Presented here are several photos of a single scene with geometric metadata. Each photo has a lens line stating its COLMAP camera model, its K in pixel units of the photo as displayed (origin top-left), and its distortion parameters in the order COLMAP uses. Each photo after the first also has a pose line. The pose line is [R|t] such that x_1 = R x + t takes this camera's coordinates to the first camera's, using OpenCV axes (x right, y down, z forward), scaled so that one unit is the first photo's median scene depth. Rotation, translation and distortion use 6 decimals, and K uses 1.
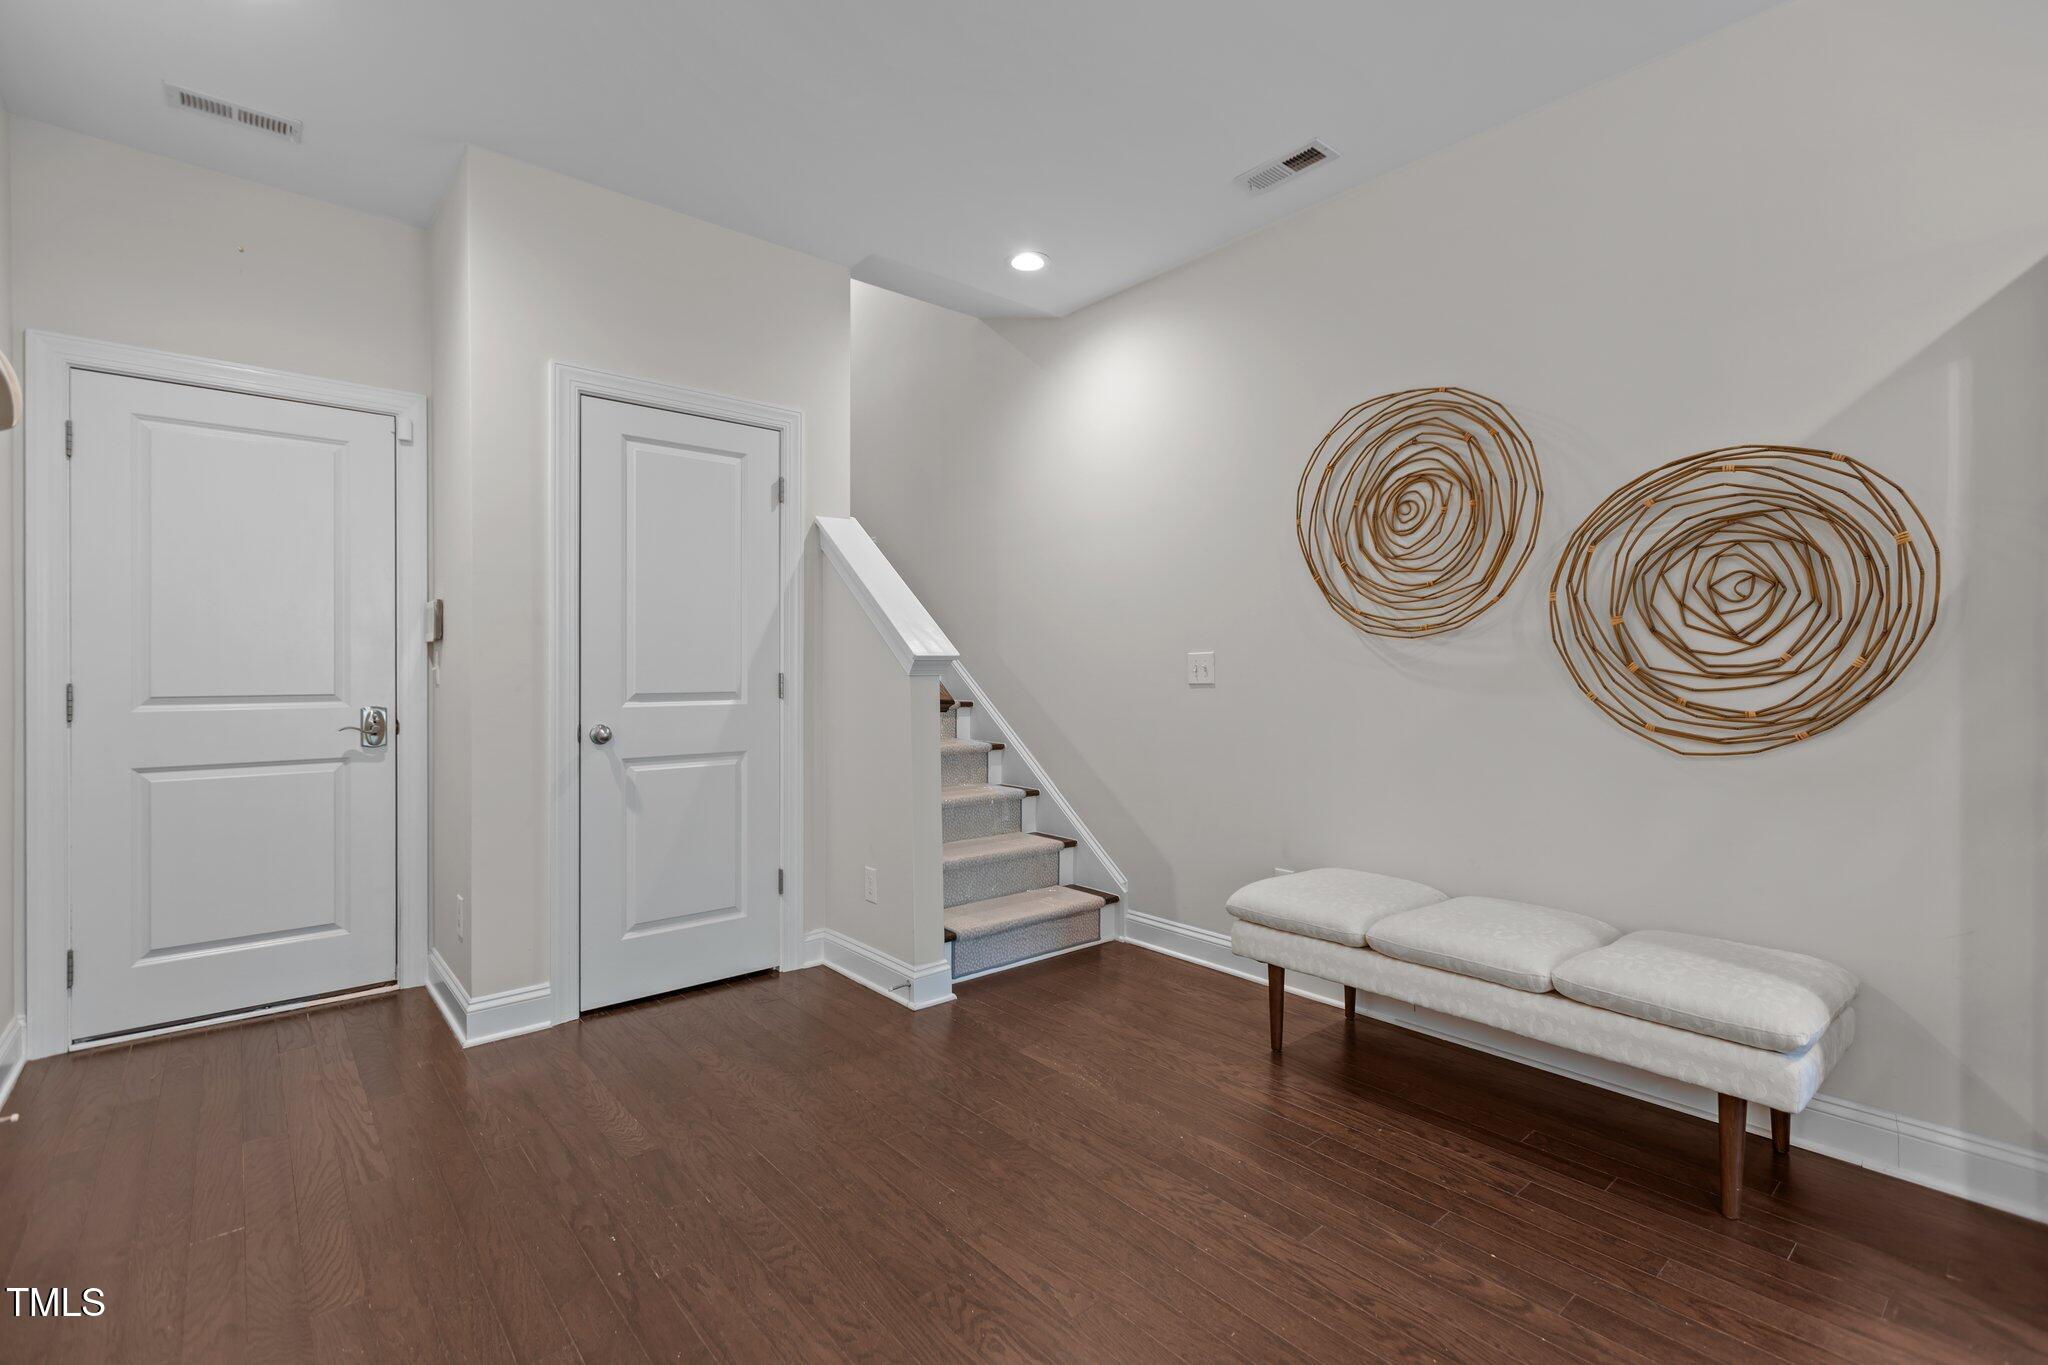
lens RADIAL K [[928.6, 0, 1015.7], [0, 928.6, 669.2], [0, 0, 1]] dist [0.003751, 0.000334]
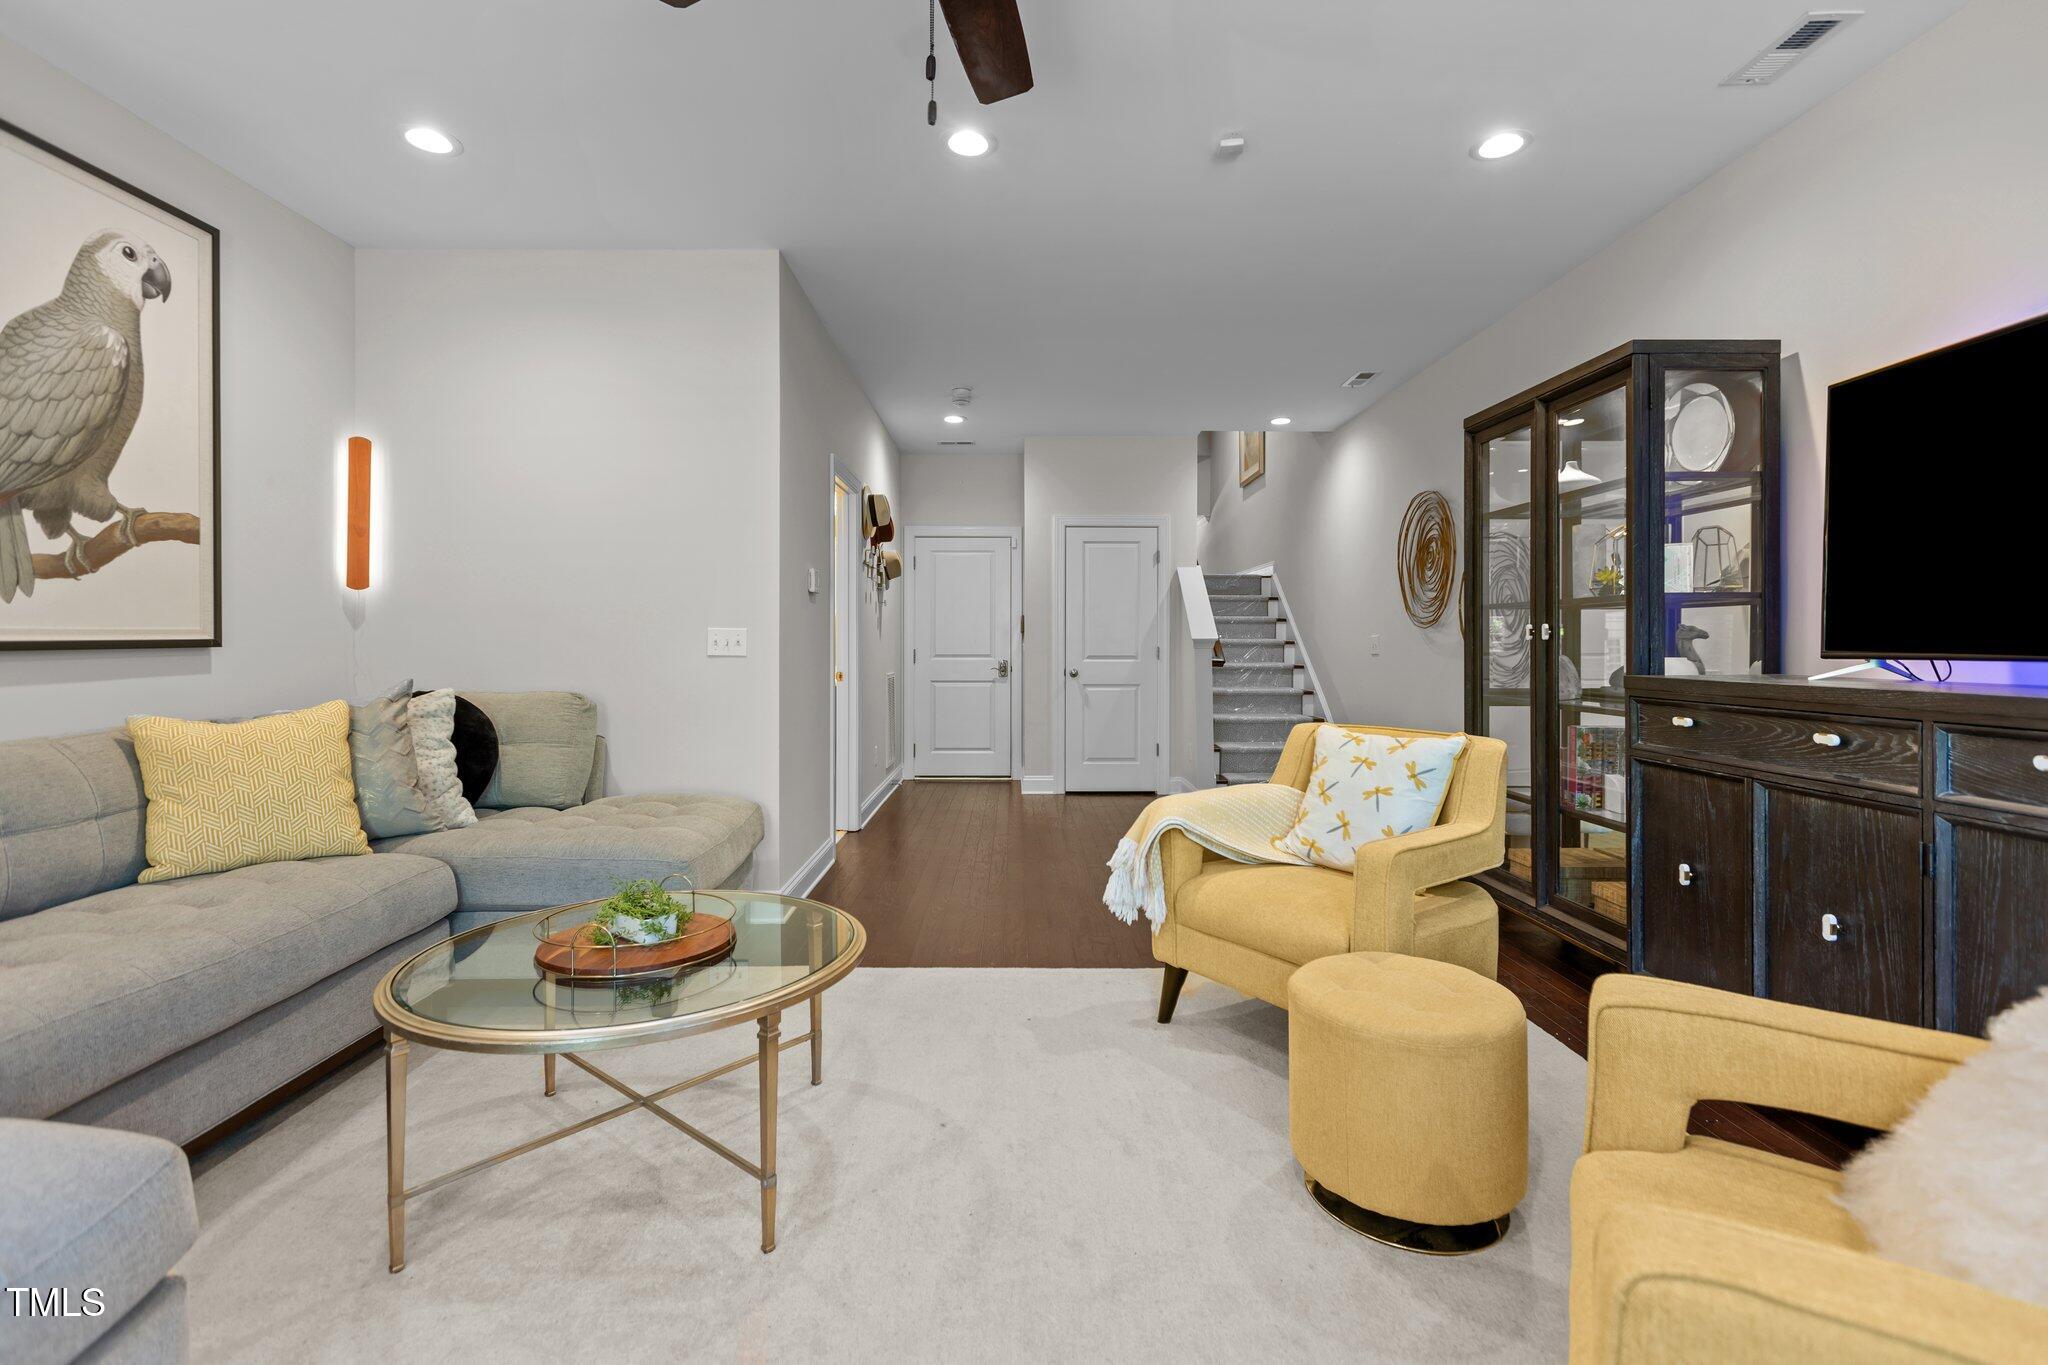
lens RADIAL K [[928.6, 0, 1022.4], [0, 928.6, 651.2], [0, 0, 1]] dist [0.003751, 0.000334]
pose [[0.764012, 0.006039, -0.645173, 0.918463], [-0.003815, 0.999981, 0.004842, 0.005643], [0.645190, -0.001238, 0.764021, -0.820289]]
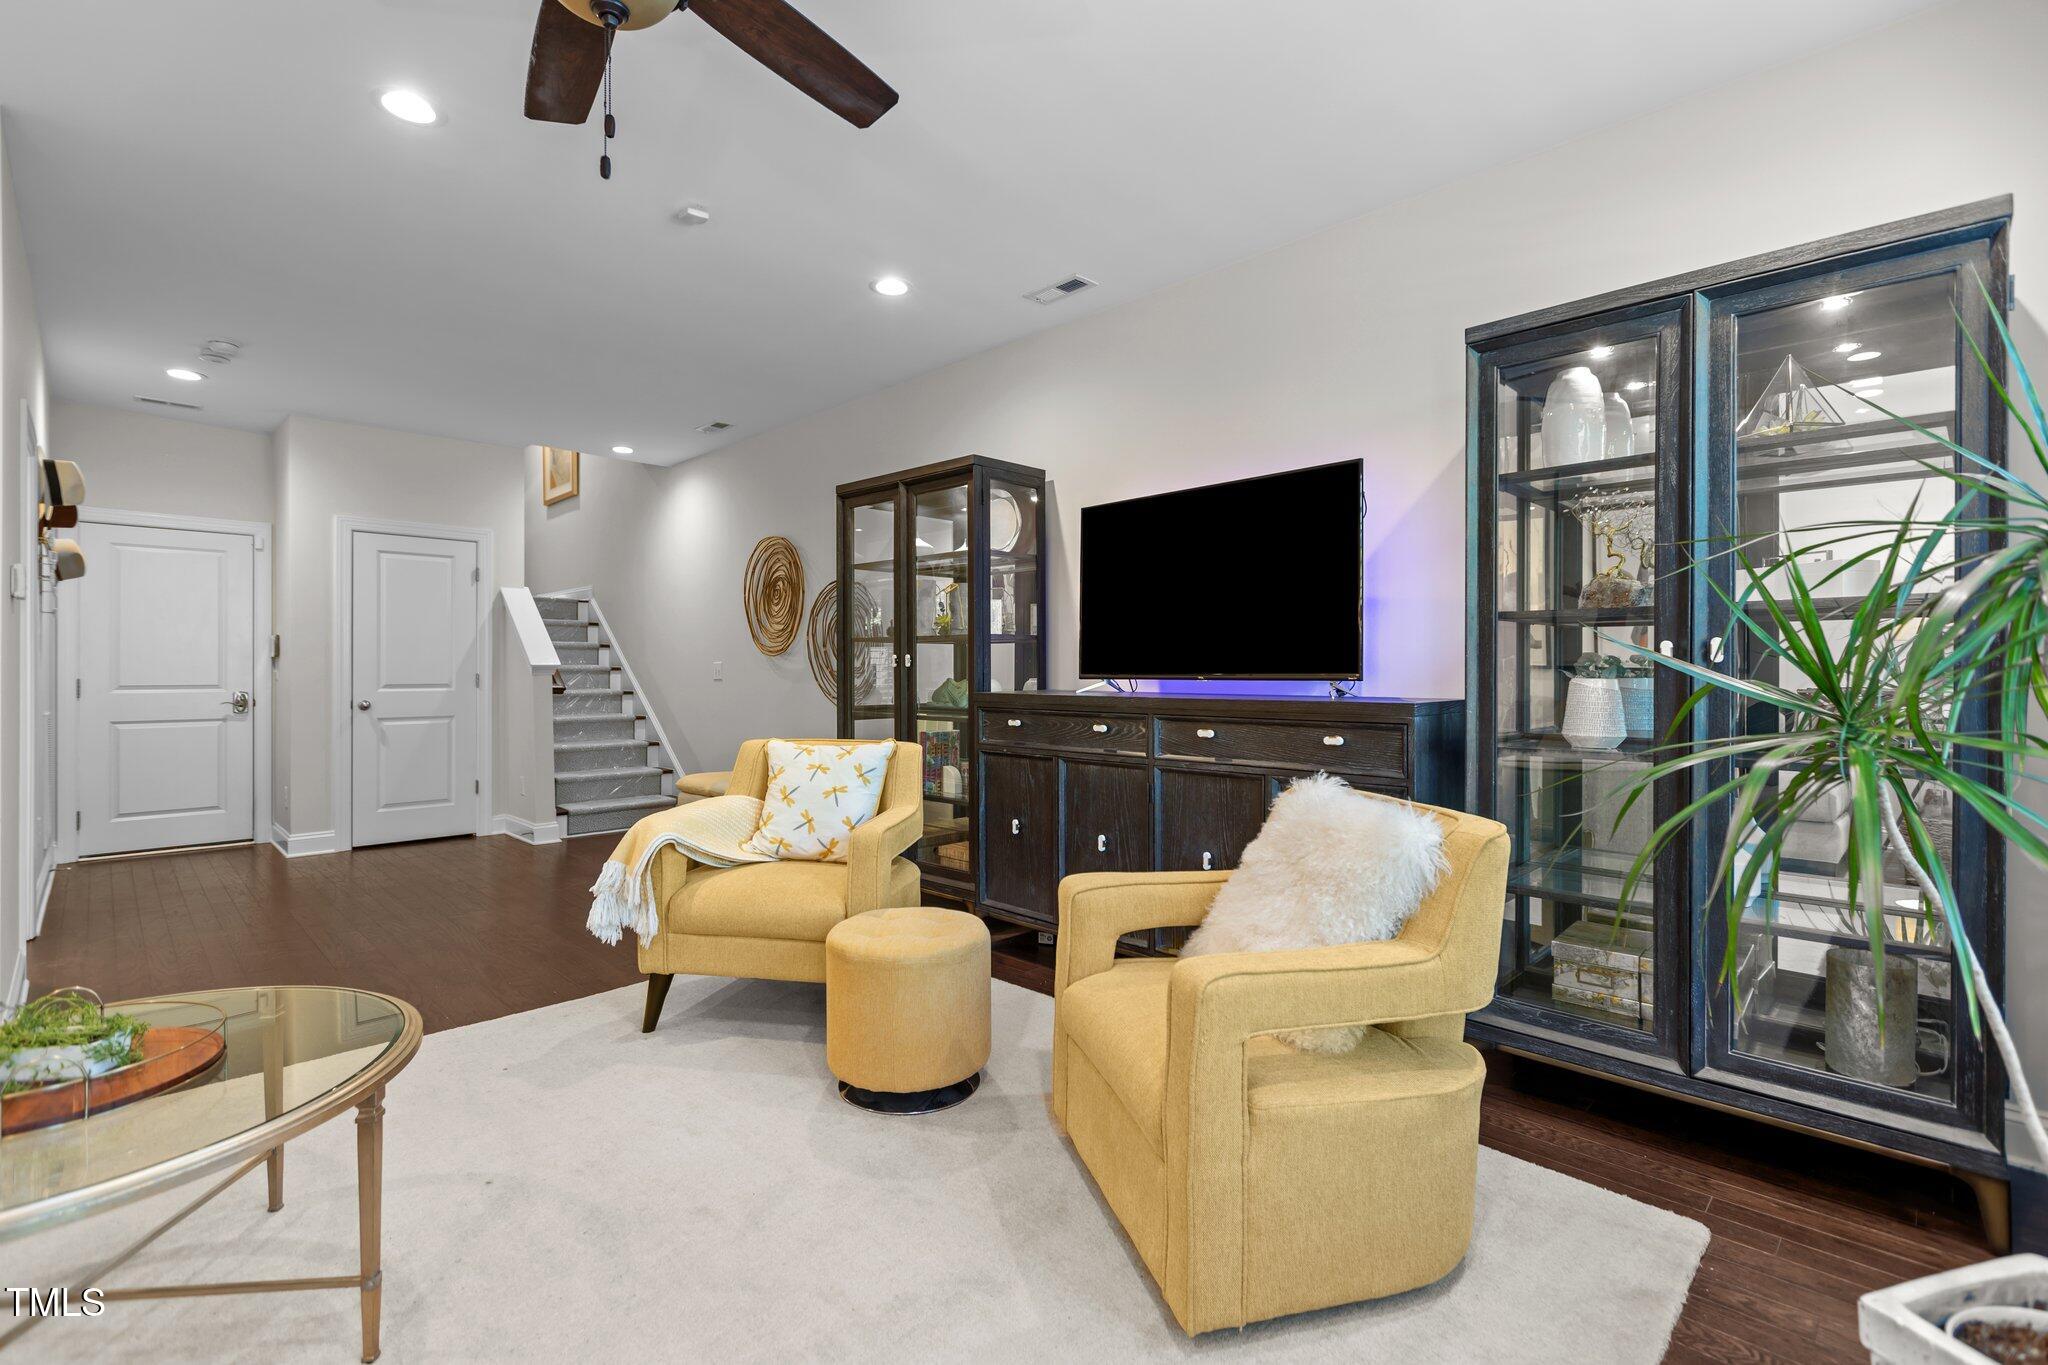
lens RADIAL K [[928.6, 0, 1016.0], [0, 928.6, 669.2], [0, 0, 1]] dist [0.003751, 0.000334]
pose [[0.996700, -0.000992, 0.081165, 0.735054], [0.001331, 0.999991, -0.004124, 0.004855], [-0.081160, 0.004218, 0.996692, -1.024499]]
